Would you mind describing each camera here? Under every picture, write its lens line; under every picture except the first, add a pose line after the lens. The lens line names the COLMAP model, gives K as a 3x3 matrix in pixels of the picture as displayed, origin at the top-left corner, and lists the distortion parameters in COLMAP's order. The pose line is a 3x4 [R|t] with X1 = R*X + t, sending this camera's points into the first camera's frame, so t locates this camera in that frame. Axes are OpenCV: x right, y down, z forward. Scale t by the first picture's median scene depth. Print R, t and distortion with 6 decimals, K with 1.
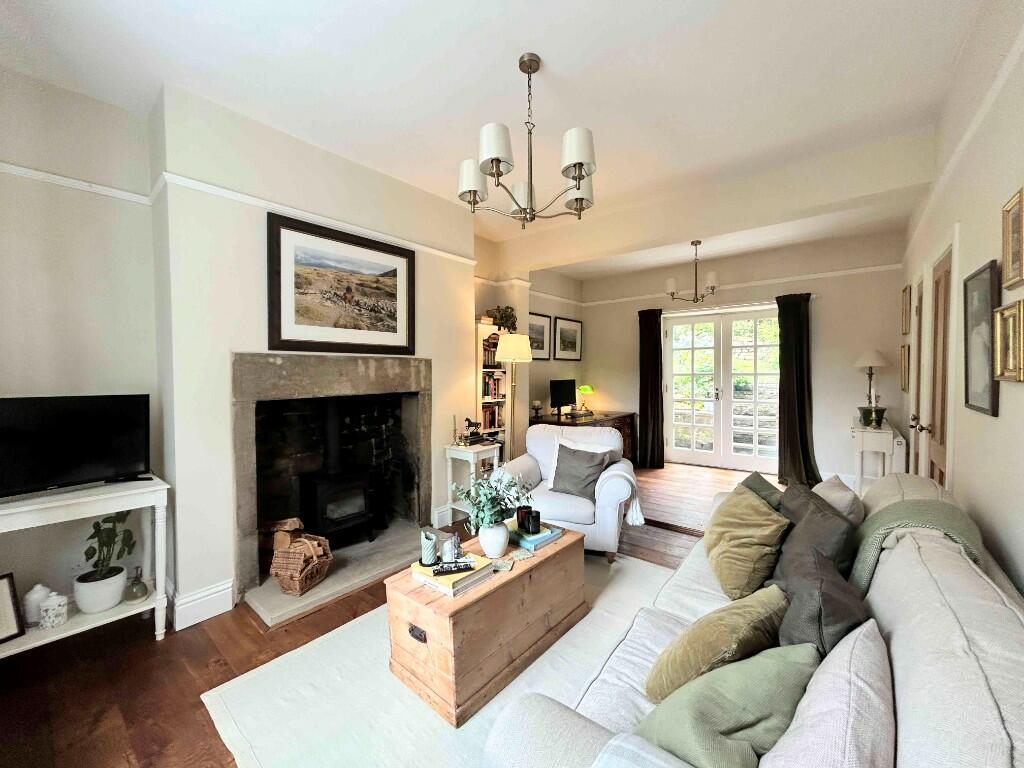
lens RADIAL K [[411.7, 0, 513.5], [0, 411.7, 383.8], [0, 0, 1]] dist [0.000120, 0.000516]
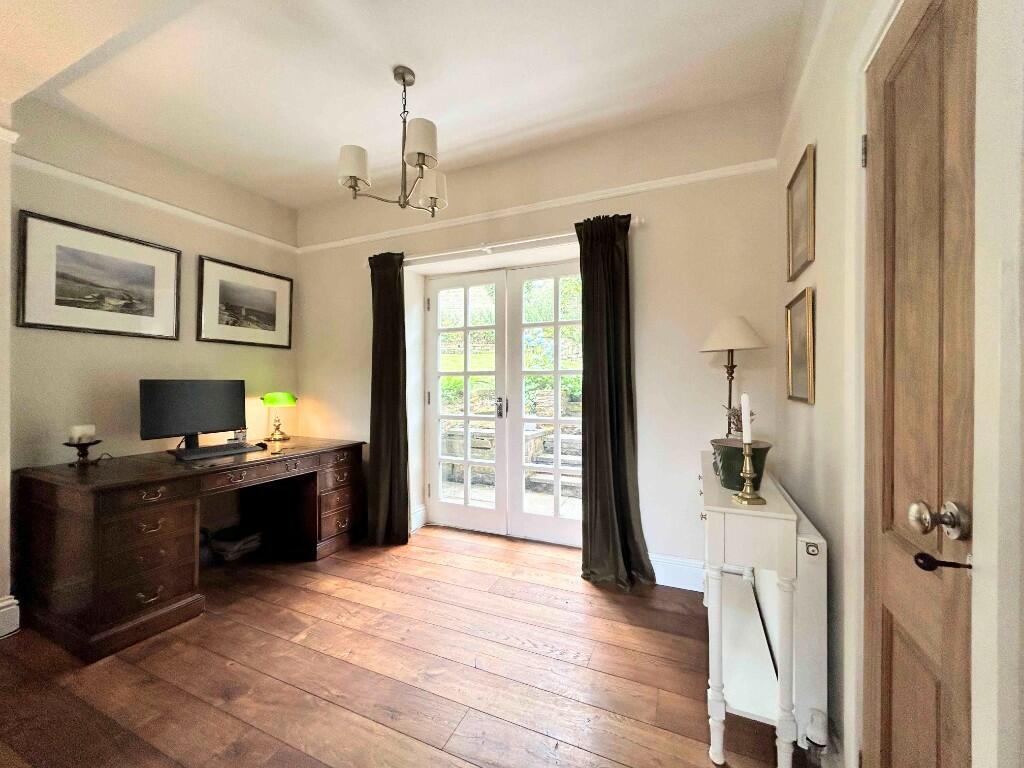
lens RADIAL K [[411.7, 0, 512.2], [0, 411.7, 383.2], [0, 0, 1]] dist [0.000120, 0.000516]
pose [[0.965163, 0.009092, 0.261490, 0.356546], [-0.002285, 0.999651, -0.026323, 0.006442], [-0.261638, 0.024808, 0.964847, 0.434534]]
